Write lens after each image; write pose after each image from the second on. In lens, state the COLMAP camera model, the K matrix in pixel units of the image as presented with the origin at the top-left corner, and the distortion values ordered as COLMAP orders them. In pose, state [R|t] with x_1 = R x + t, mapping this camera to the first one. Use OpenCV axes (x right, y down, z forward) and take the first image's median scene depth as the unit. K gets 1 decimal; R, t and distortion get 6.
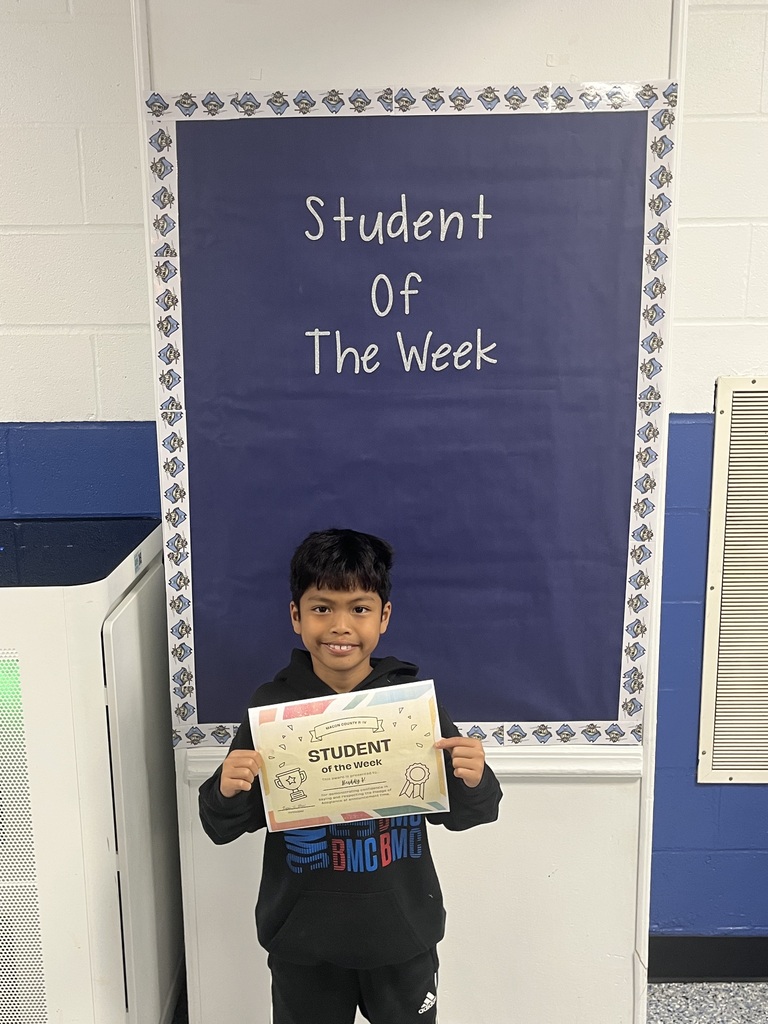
lens RADIAL K [[1051.6, 0, 383.0], [0, 1051.6, 508.1], [0, 0, 1]] dist [0.029428, 0.000000]
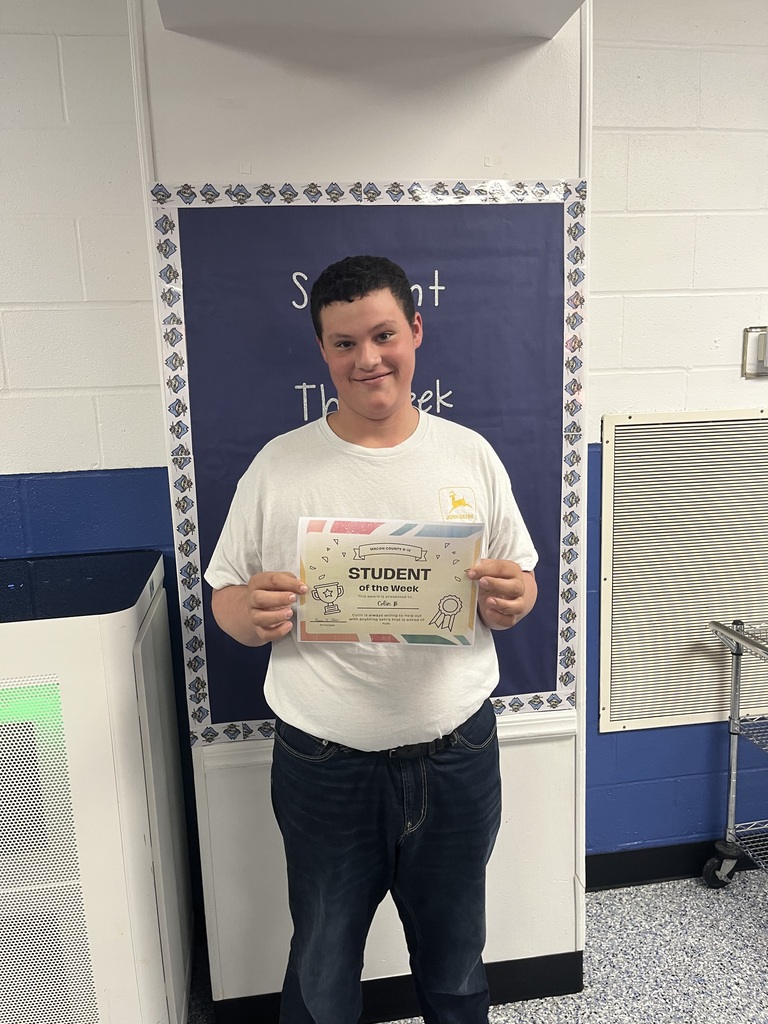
lens RADIAL K [[795.2, 0, 390.1], [0, 795.2, 509.3], [0, 0, 1]] dist [0.051784, -0.065598]
pose [[0.987246, -0.050087, 0.151116, -0.110104], [0.053982, 0.998304, -0.021781, -0.002646], [-0.149769, 0.029661, 0.988276, 0.097076]]
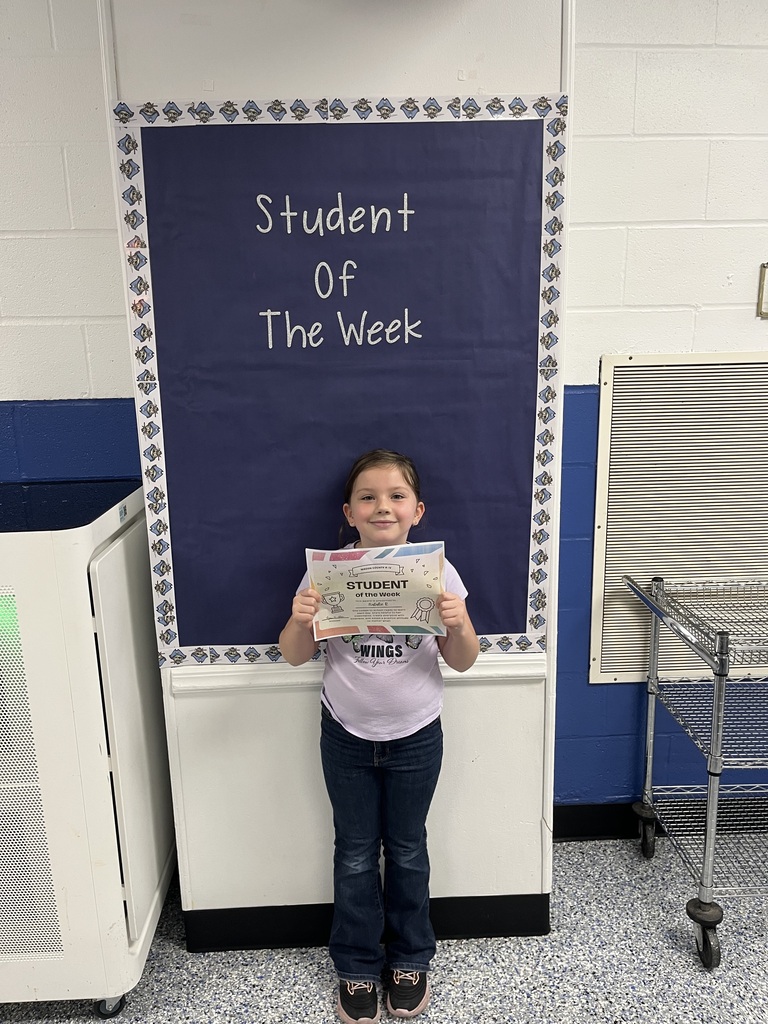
lens RADIAL K [[795.2, 0, 387.0], [0, 795.2, 516.6], [0, 0, 1]] dist [0.051784, -0.065598]
pose [[0.998443, -0.022599, 0.051005, 0.018109], [0.021120, 0.999346, 0.029353, 0.037737], [-0.051635, -0.028231, 0.998267, 0.092278]]
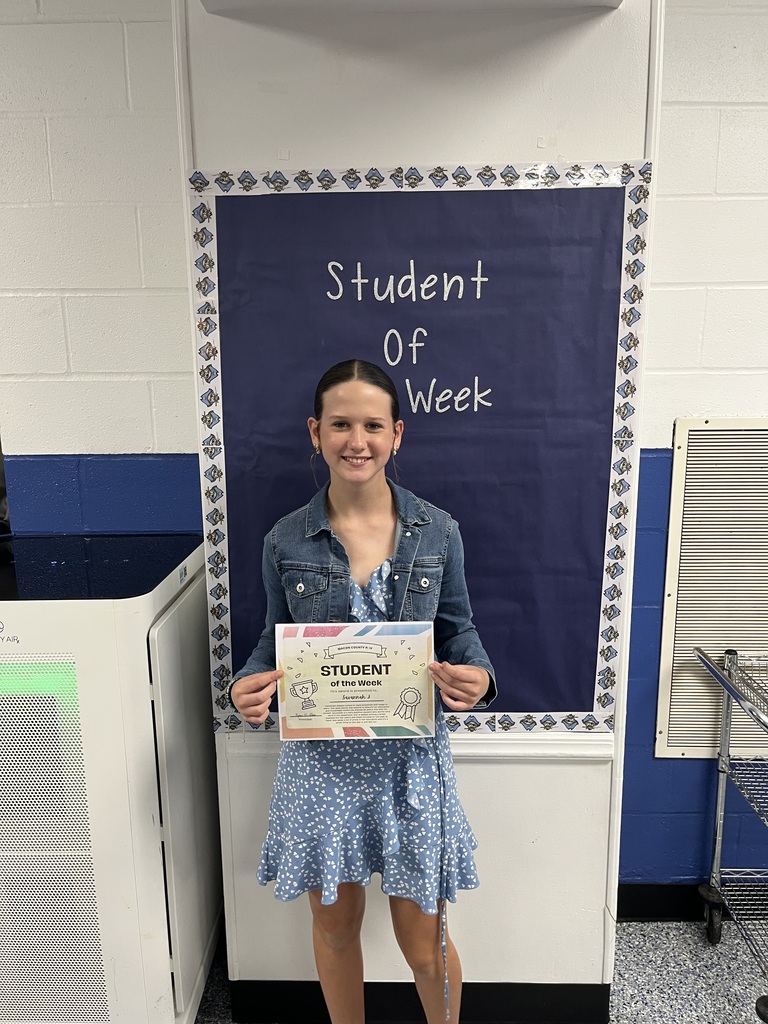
lens RADIAL K [[795.2, 0, 383.9], [0, 795.2, 515.6], [0, 0, 1]] dist [0.051784, -0.065598]
pose [[0.999947, 0.004021, -0.009453, -0.001878], [-0.003989, 0.999986, 0.003418, -0.019544], [0.009467, -0.003381, 0.999949, 0.119201]]
